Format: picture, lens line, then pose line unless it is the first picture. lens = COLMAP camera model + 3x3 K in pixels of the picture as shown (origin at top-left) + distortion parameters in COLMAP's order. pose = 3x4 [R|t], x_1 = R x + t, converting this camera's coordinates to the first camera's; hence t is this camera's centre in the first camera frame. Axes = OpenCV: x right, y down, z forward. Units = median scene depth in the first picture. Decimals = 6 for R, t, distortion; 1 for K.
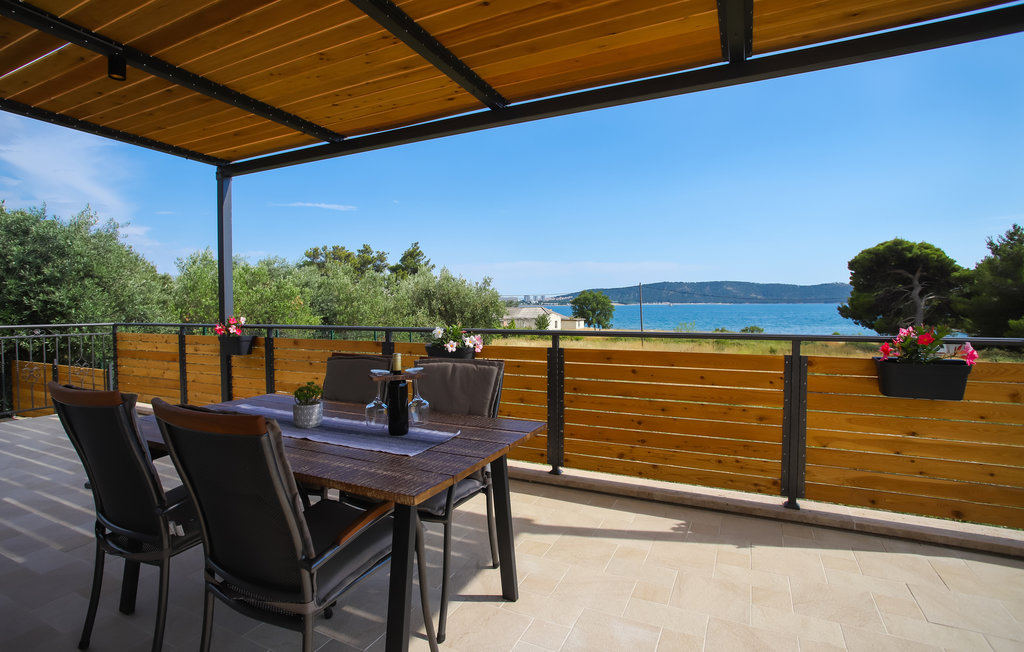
lens RADIAL K [[517.9, 0, 494.8], [0, 517.9, 320.0], [0, 0, 1]] dist [-0.034596, 0.000880]
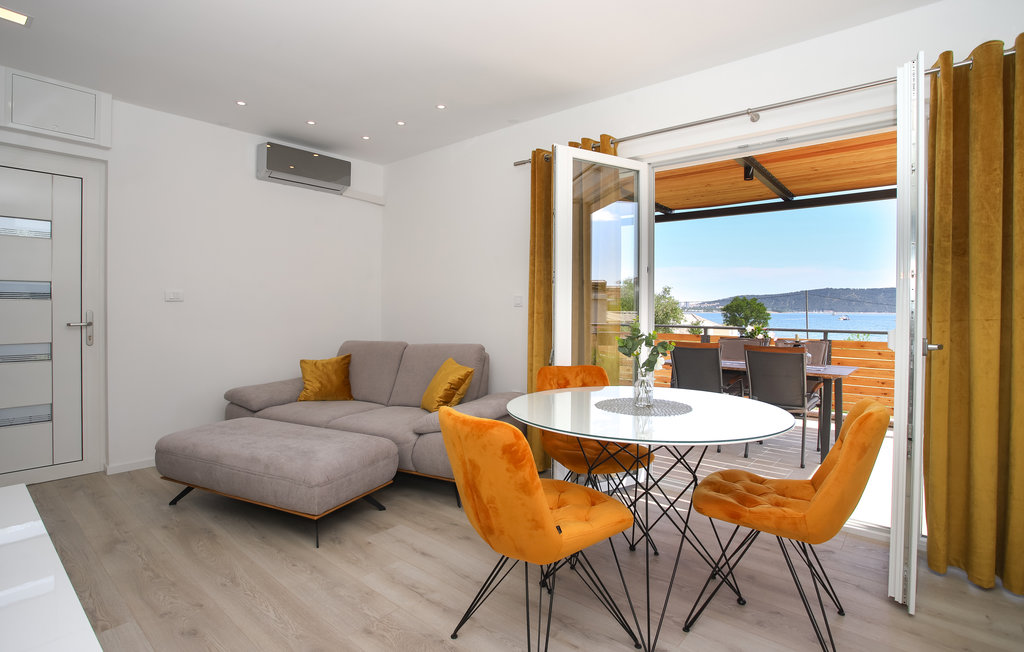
lens RADIAL K [[517.9, 0, 494.8], [0, 517.9, 320.0], [0, 0, 1]] dist [-0.034596, 0.000880]
pose [[0.966919, 0.020102, -0.254289, -0.041770], [-0.022367, 0.999732, -0.006018, 0.002043], [0.254100, 0.011506, 0.967110, -0.074247]]
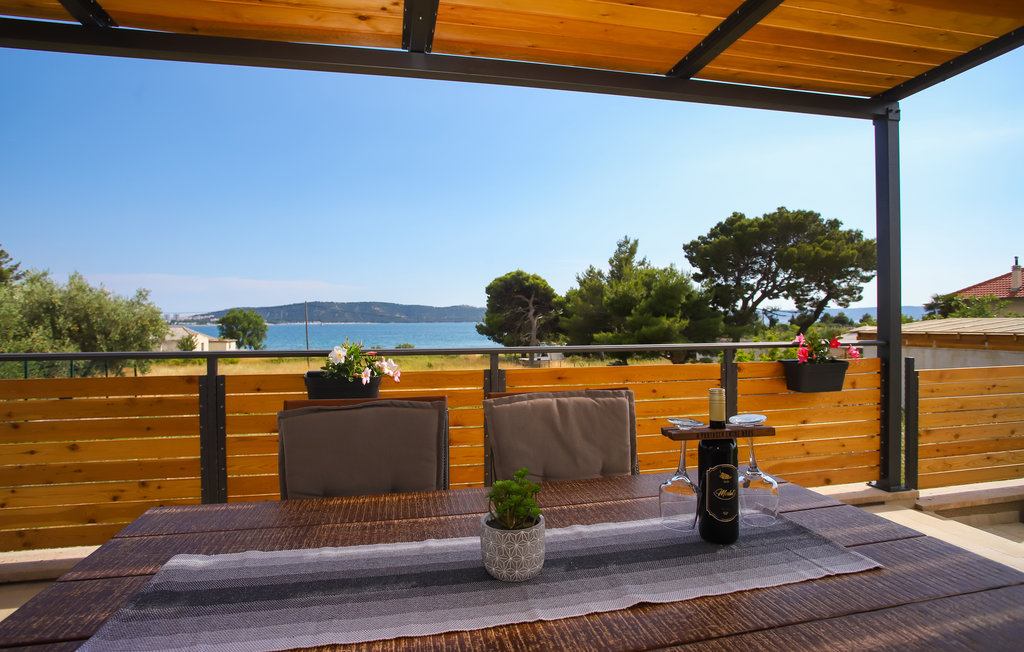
lens RADIAL K [[517.9, 0, 494.8], [0, 517.9, 320.0], [0, 0, 1]] dist [-0.034596, 0.000880]
pose [[0.792661, 0.002821, 0.609656, -0.029633], [0.020352, 0.999310, -0.031085, 0.000276], [-0.609323, 0.037048, 0.792056, 0.027064]]
